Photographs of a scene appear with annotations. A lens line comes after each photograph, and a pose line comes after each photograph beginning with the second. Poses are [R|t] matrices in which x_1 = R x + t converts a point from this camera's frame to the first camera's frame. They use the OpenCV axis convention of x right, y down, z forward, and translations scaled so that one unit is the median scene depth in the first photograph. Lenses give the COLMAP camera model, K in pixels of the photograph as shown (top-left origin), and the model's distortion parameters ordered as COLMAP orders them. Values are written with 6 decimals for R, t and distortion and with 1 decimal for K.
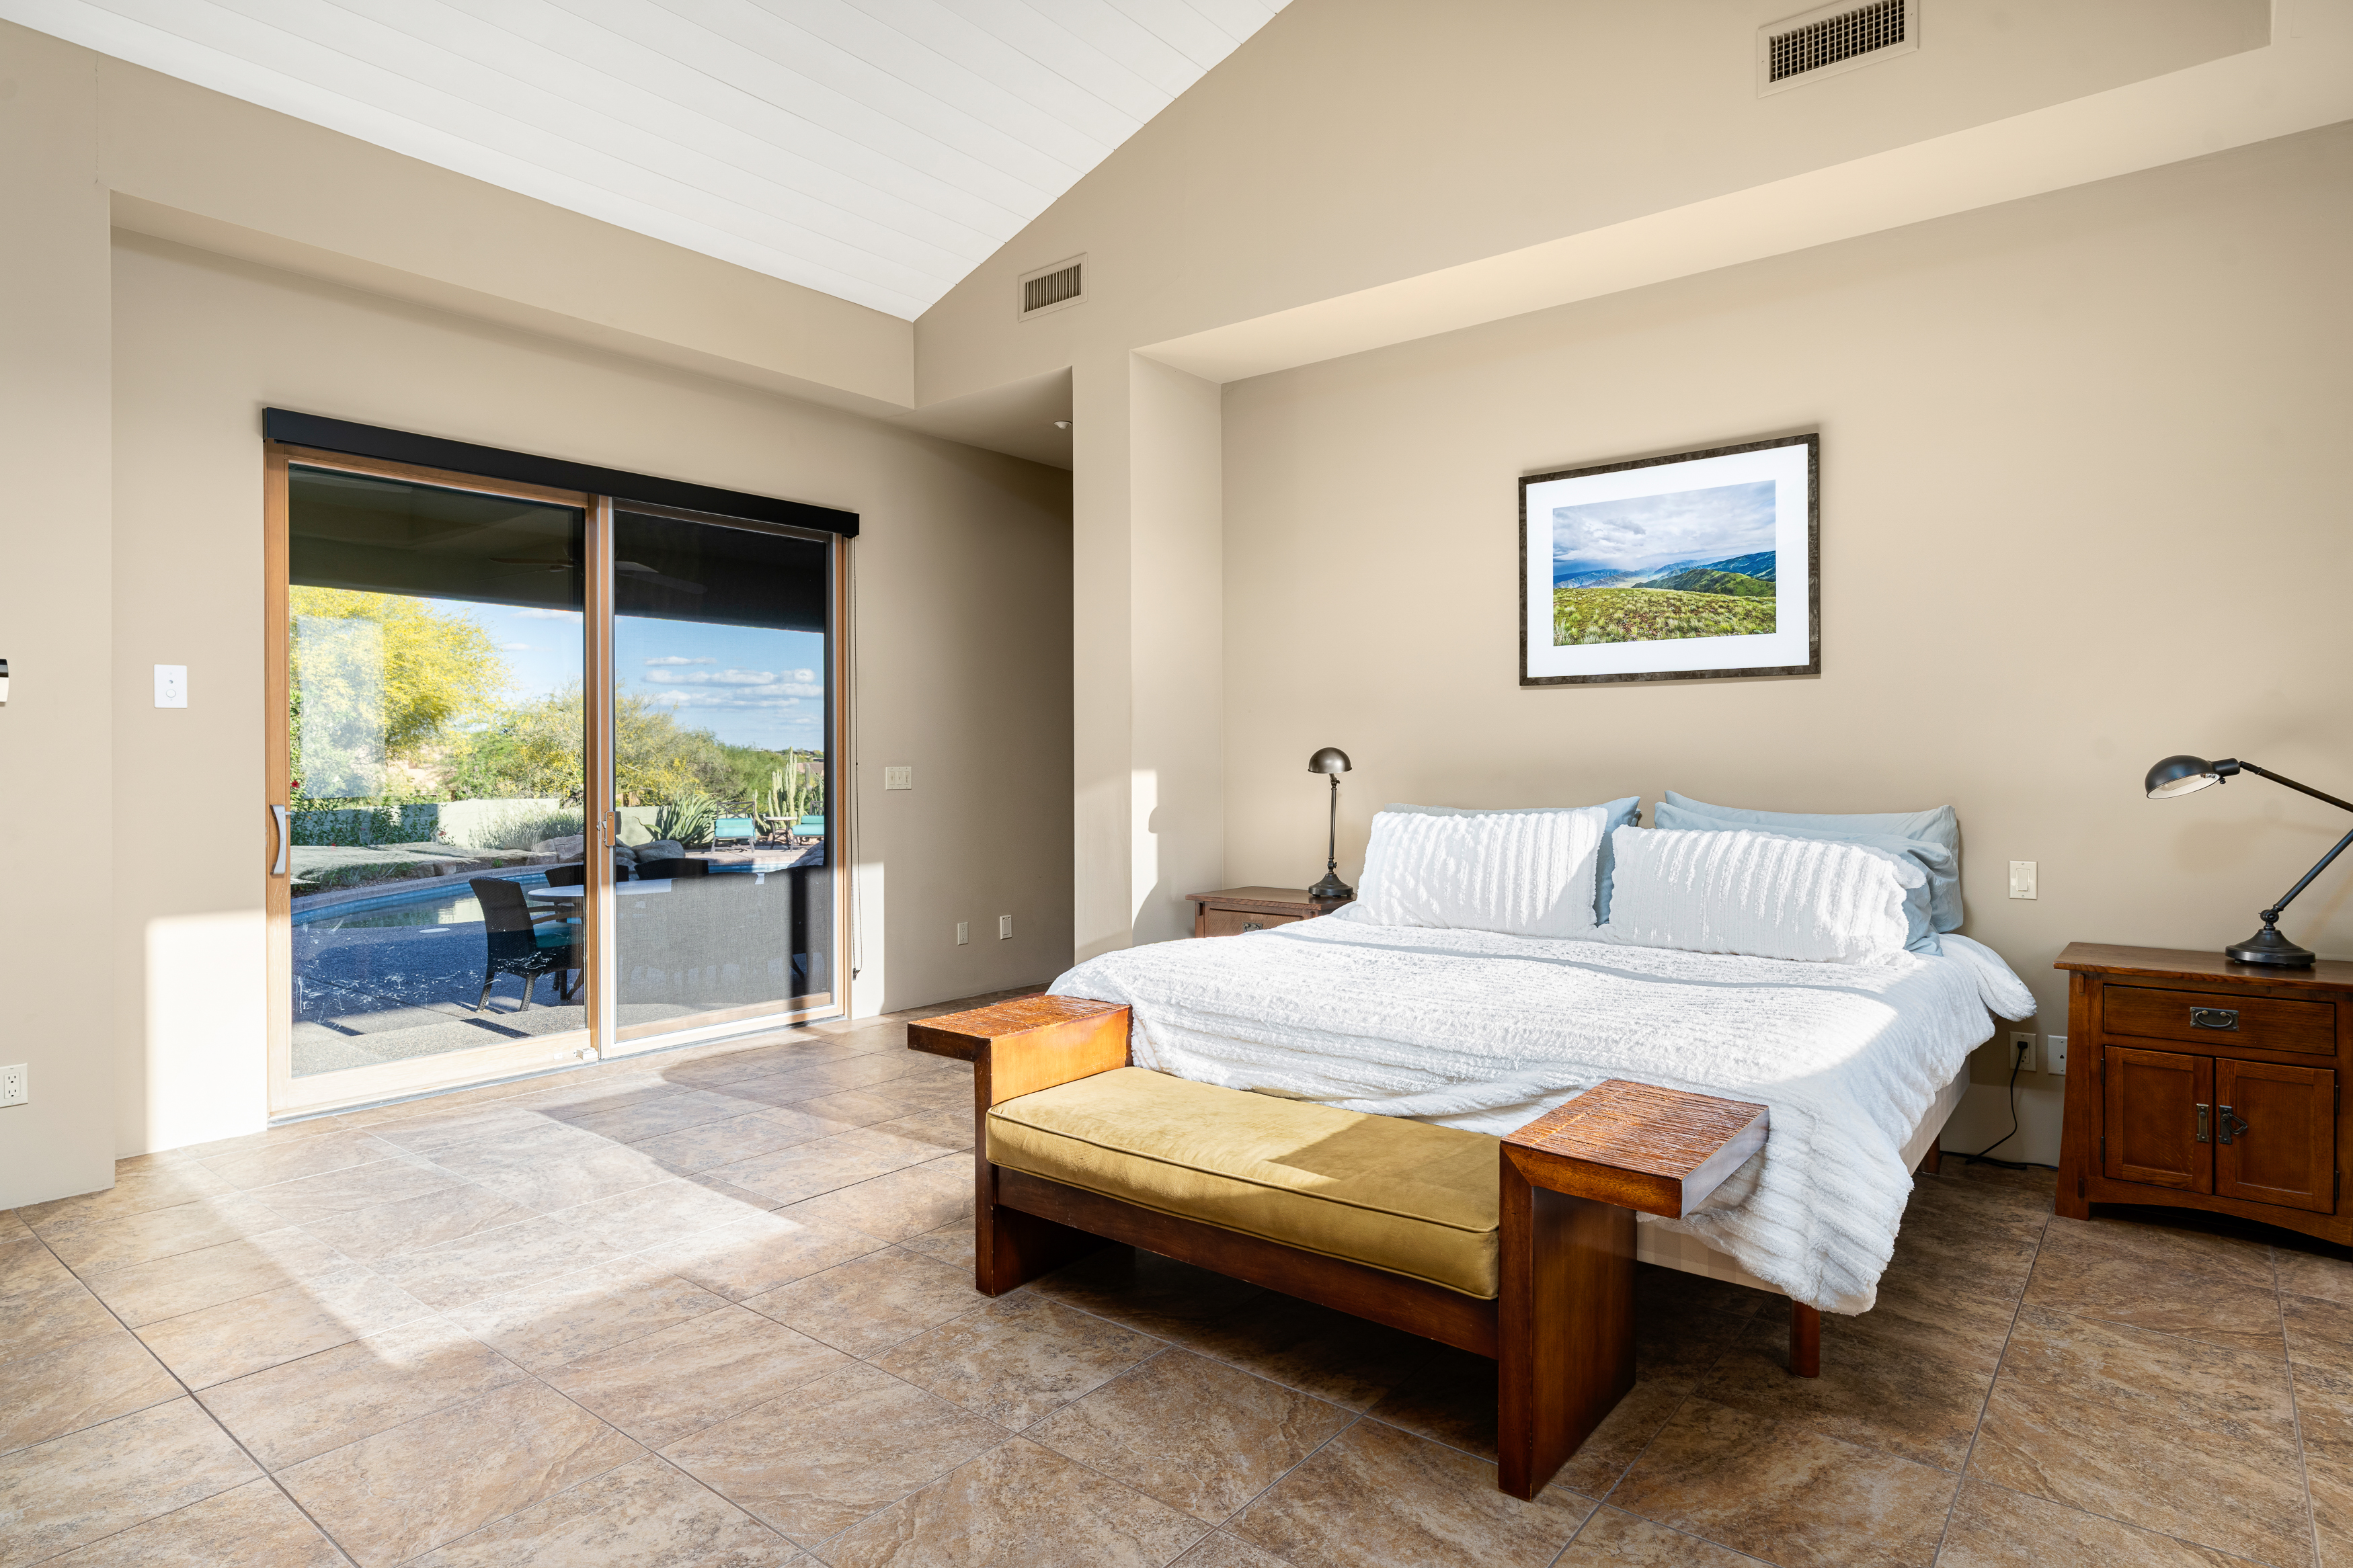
lens RADIAL K [[1270.0, 0, 1149.7], [0, 1270.0, 762.0], [0, 0, 1]] dist [-0.006855, -0.000802]
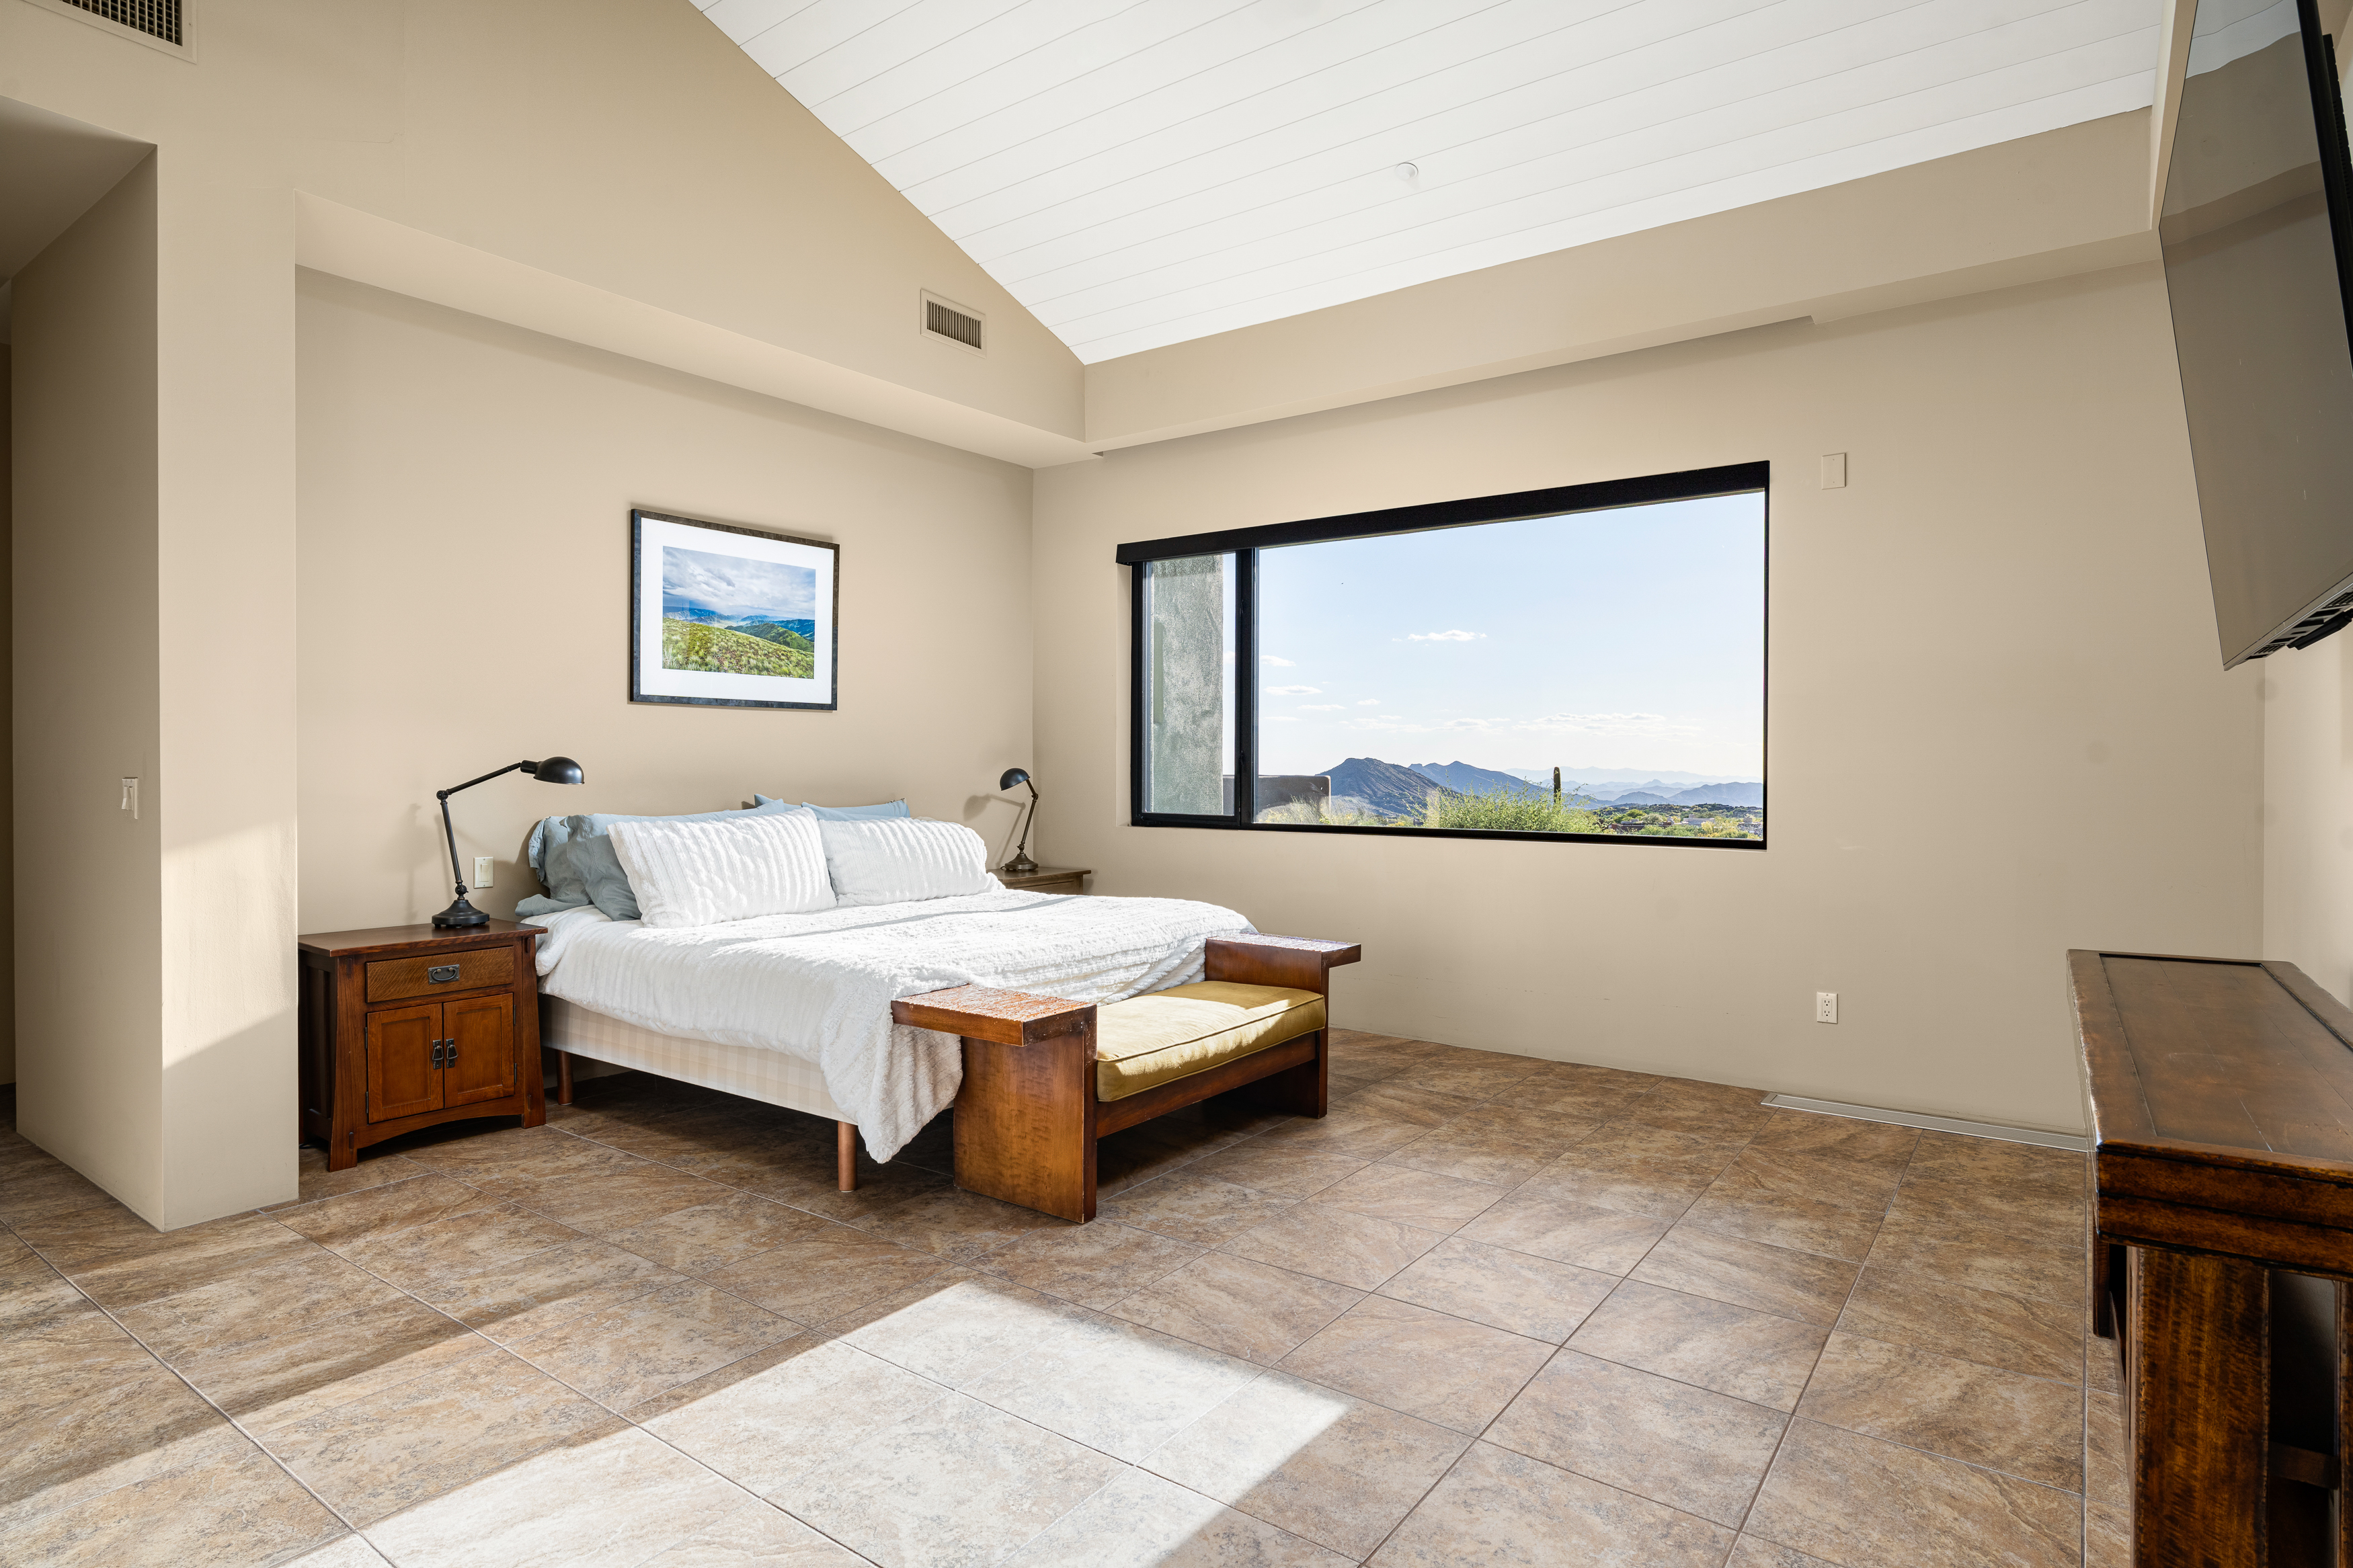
lens RADIAL K [[1270.0, 0, 1149.7], [0, 1270.0, 762.0], [0, 0, 1]] dist [-0.006855, -0.000802]
pose [[-0.037825, 0.003109, 0.999280, -0.894105], [-0.002767, 0.999991, -0.003216, -0.006544], [-0.999281, -0.002887, -0.037816, 0.665578]]
